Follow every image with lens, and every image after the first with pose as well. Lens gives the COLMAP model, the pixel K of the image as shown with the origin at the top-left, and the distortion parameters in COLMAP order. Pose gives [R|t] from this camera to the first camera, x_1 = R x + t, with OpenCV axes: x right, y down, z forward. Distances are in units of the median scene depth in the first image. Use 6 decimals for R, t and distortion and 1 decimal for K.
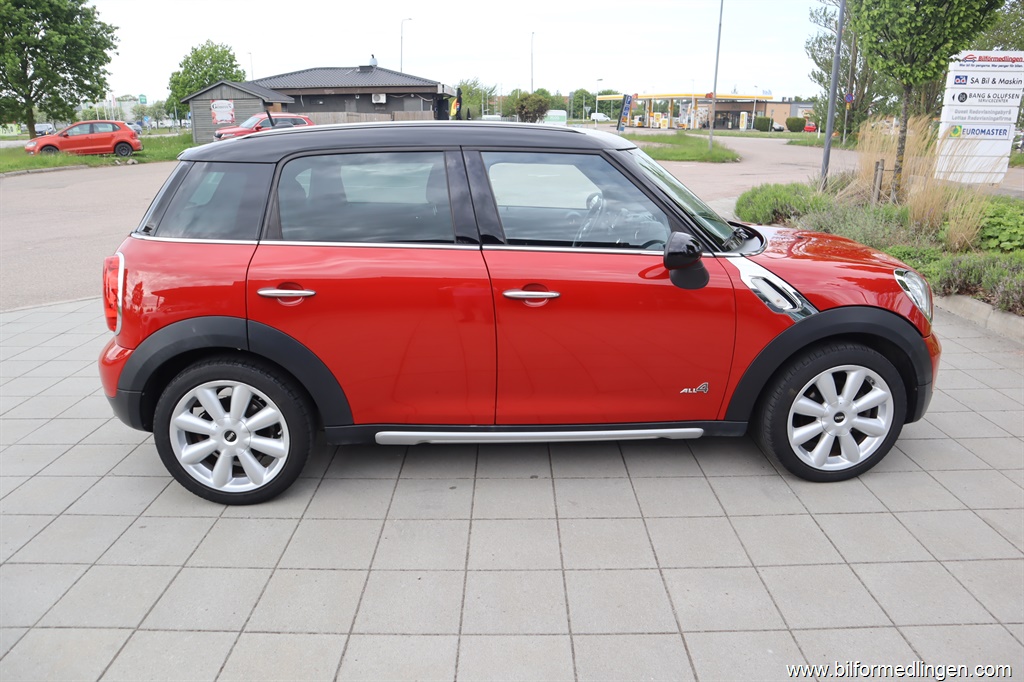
lens RADIAL K [[721.3, 0, 515.5], [0, 721.3, 345.5], [0, 0, 1]] dist [-0.050763, 0.029815]
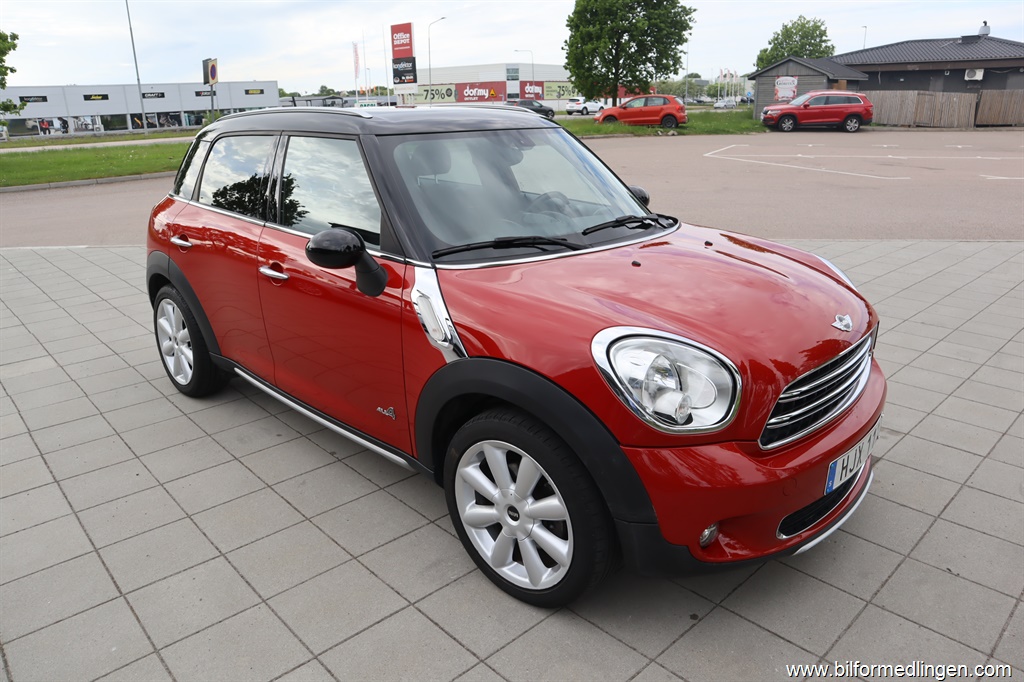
lens RADIAL K [[721.3, 0, 509.6], [0, 721.3, 337.3], [0, 0, 1]] dist [-0.050763, 0.029815]
pose [[0.681604, 0.235705, -0.692718, 0.111918], [-0.221999, 0.968689, 0.111170, -0.018792], [0.697232, 0.078009, 0.712589, 0.056463]]
